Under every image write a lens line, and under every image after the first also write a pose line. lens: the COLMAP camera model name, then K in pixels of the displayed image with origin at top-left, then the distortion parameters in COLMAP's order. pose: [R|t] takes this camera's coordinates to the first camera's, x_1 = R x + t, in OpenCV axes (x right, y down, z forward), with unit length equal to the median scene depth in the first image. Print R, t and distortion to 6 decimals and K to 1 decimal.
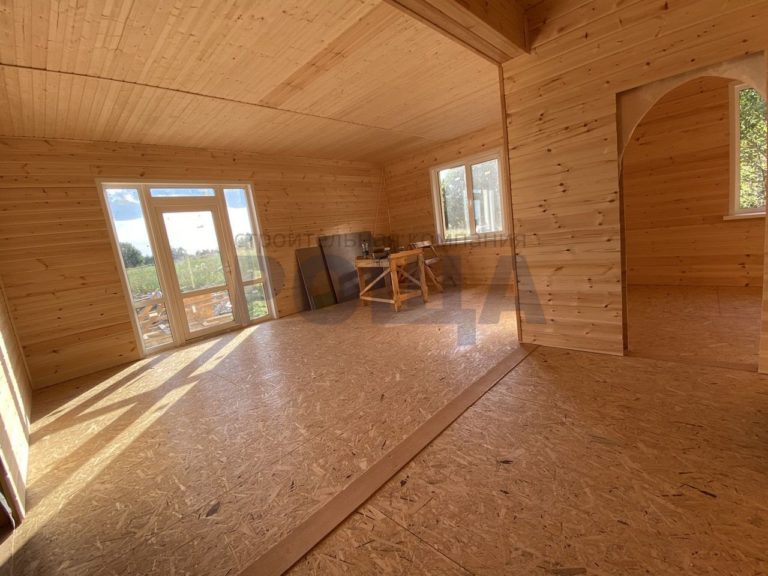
lens RADIAL K [[334.0, 0, 384.0], [0, 334.0, 288.0], [0, 0, 1]] dist [0.021910, -0.021928]
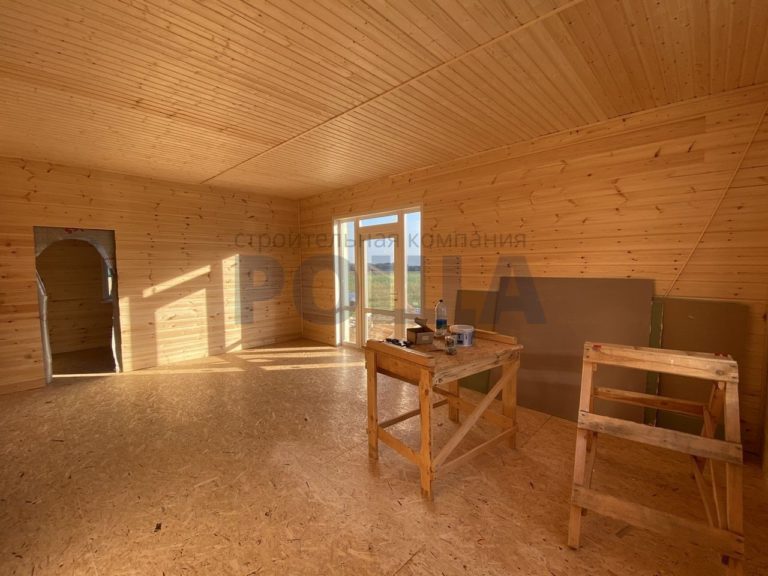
lens RADIAL K [[334.0, 0, 384.0], [0, 334.0, 288.0], [0, 0, 1]] dist [0.021910, -0.021928]
pose [[0.001842, 0.191785, -0.981435, 0.508222], [-0.153288, 0.969892, 0.189242, -0.275550], [0.988180, 0.150094, 0.031185, 0.996381]]
